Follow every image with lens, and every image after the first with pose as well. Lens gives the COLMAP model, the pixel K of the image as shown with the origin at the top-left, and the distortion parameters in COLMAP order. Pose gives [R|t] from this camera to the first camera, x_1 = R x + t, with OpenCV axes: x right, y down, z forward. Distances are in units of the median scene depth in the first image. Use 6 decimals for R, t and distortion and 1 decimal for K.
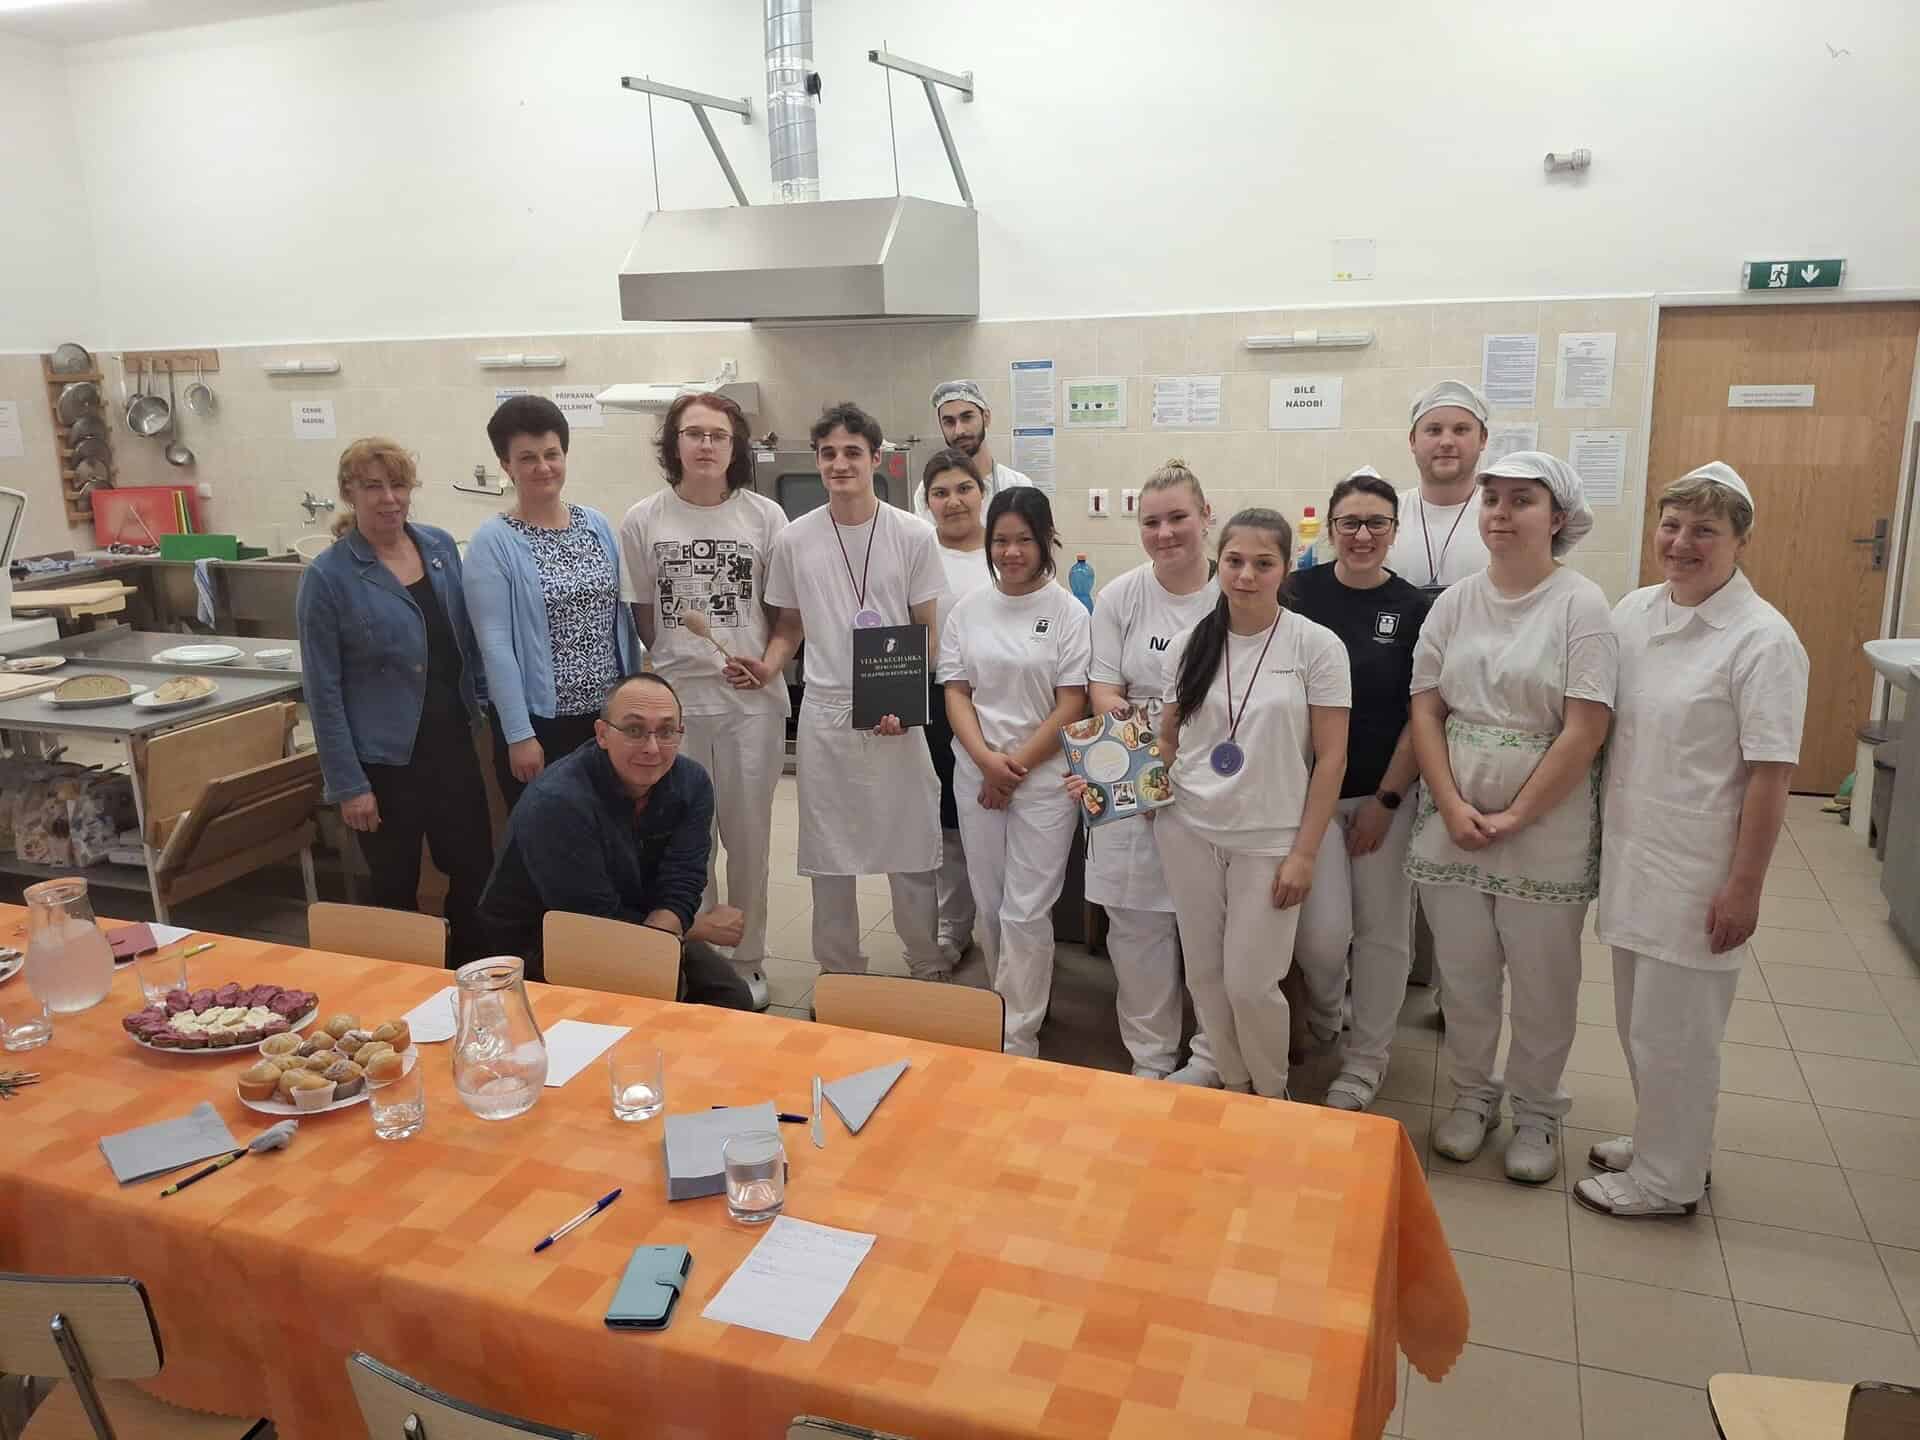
lens RADIAL K [[1446.5, 0, 957.2], [0, 1446.5, 693.3], [0, 0, 1]] dist [0.099383, -0.189759]
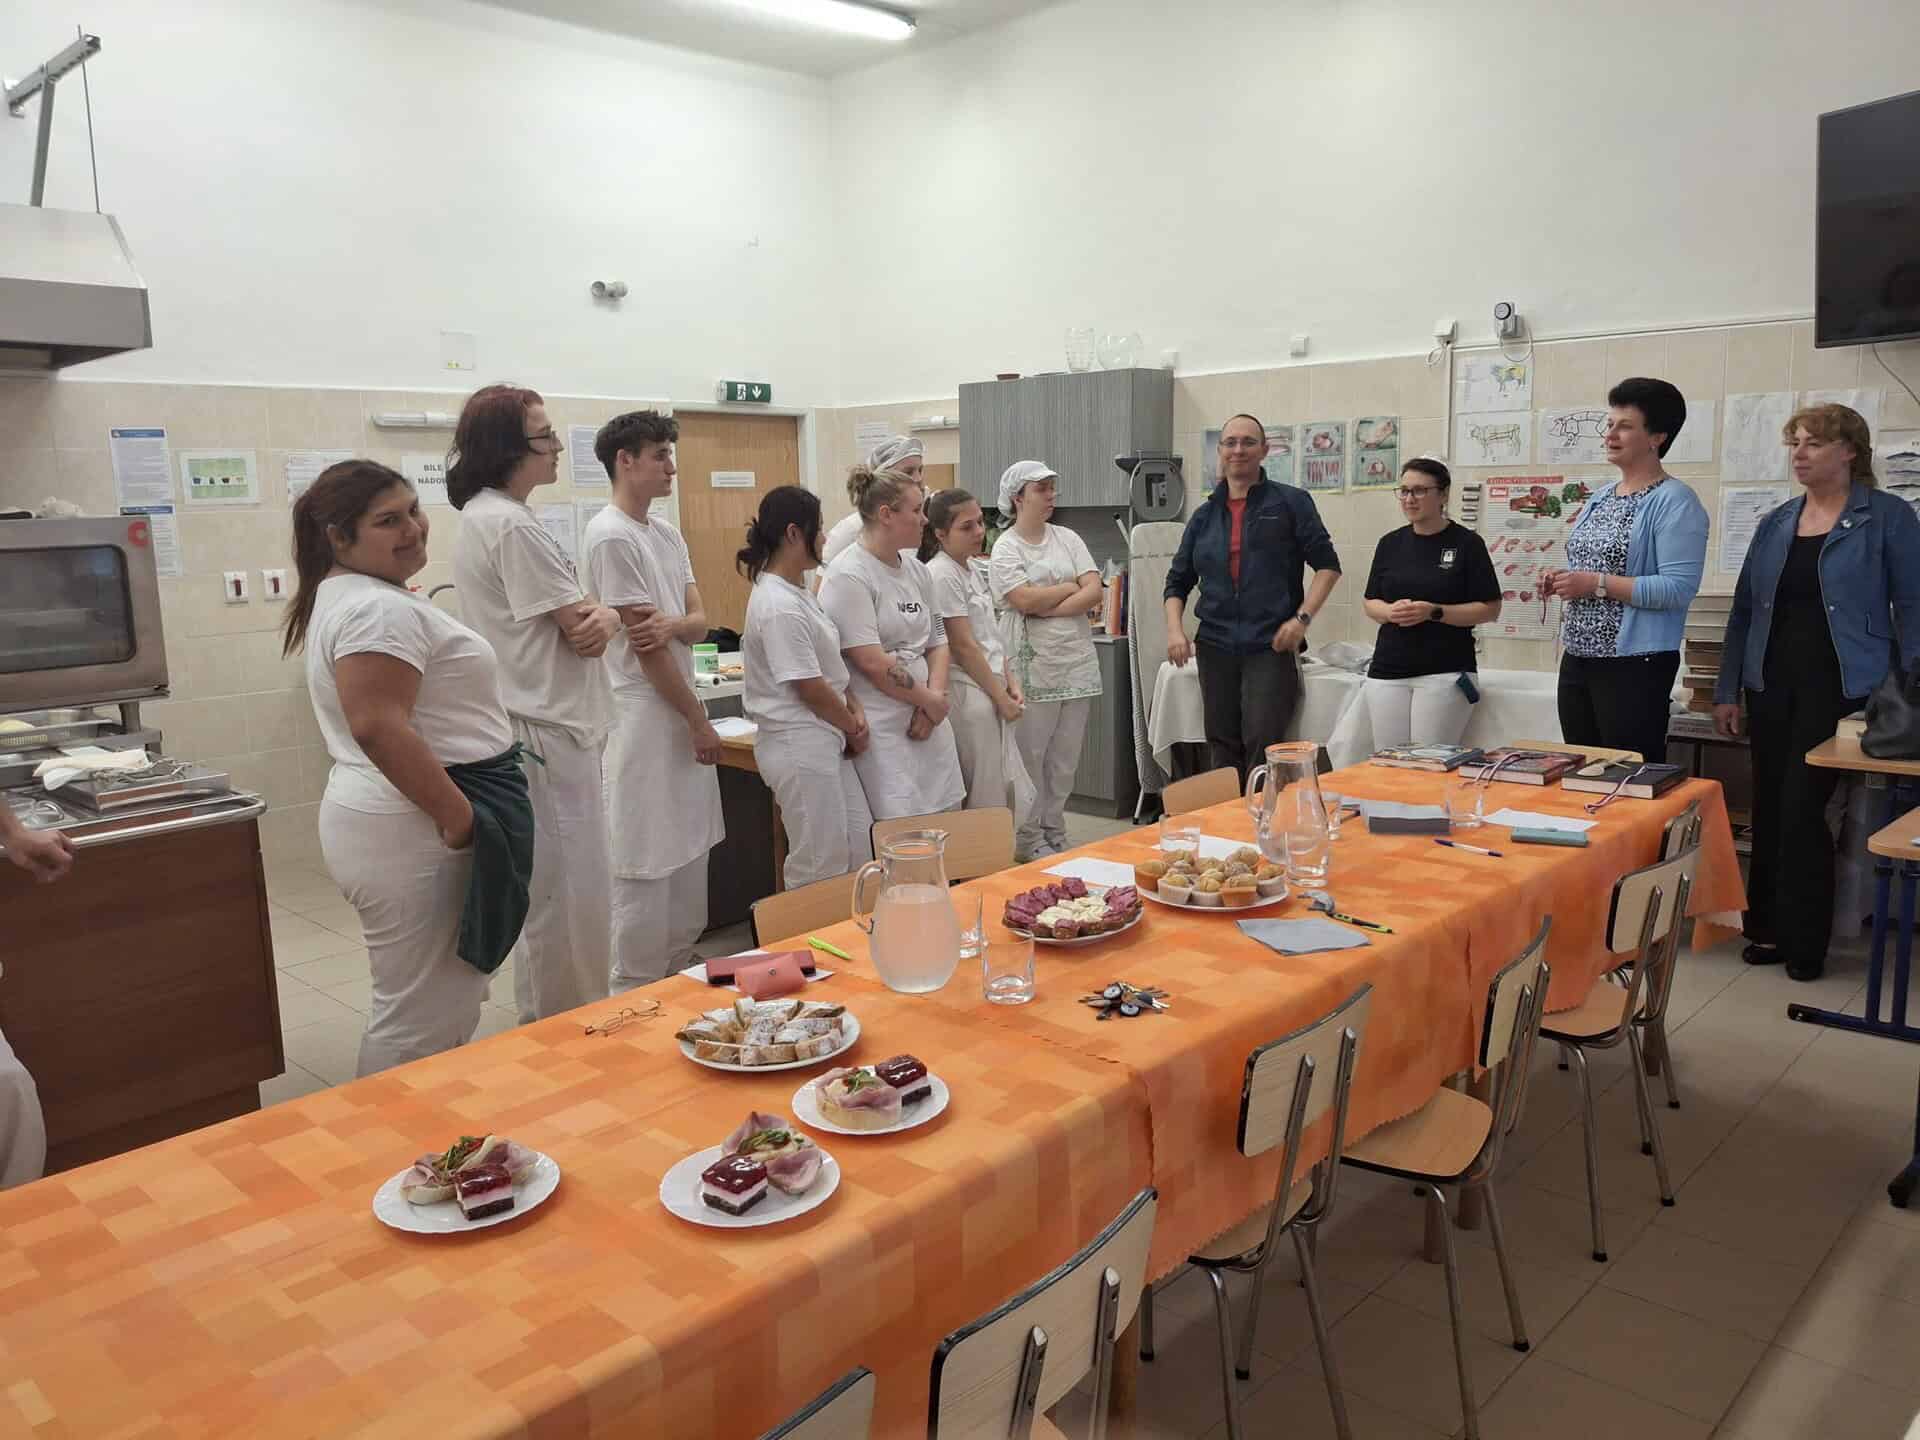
lens RADIAL K [[1414.6, 0, 953.8], [0, 1414.6, 725.9], [0, 0, 1]] dist [0.073134, -0.169520]
pose [[0.382766, -0.127556, 0.914997, -0.667589], [0.228755, 0.972666, 0.039902, 0.022022], [-0.895076, 0.194037, 0.401482, 0.322892]]
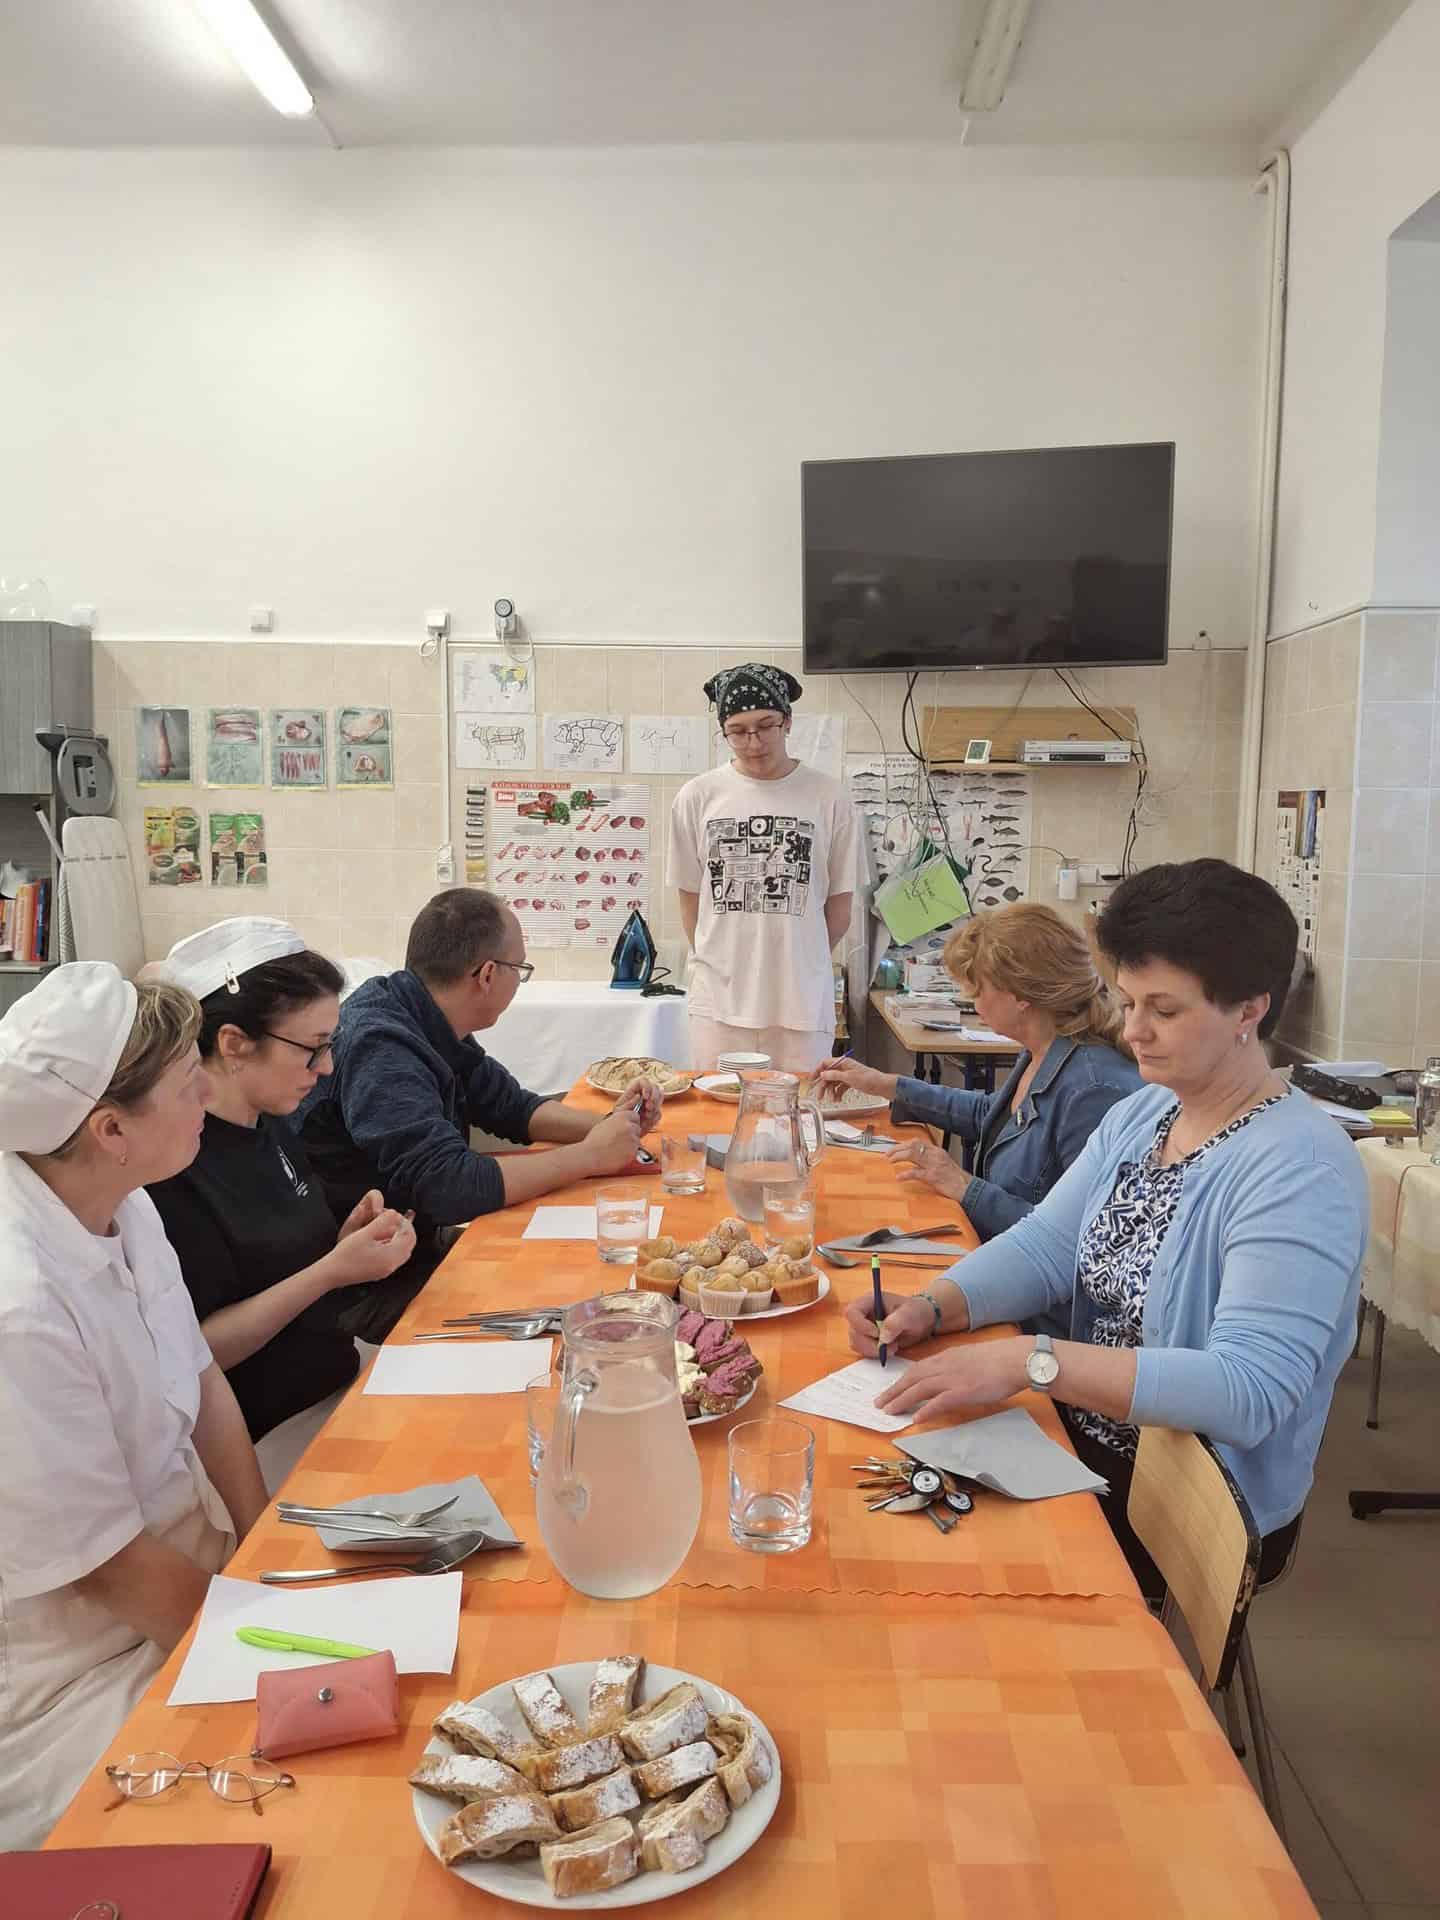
lens RADIAL K [[1445.2, 0, 736.0], [0, 1445.2, 952.9], [0, 0, 1]] dist [0.106337, -0.212899]
pose [[-0.329330, -0.079539, 0.940859, -0.558562], [0.217056, 0.963383, 0.157420, -0.030328], [-0.918928, 0.256062, -0.300007, 0.533580]]
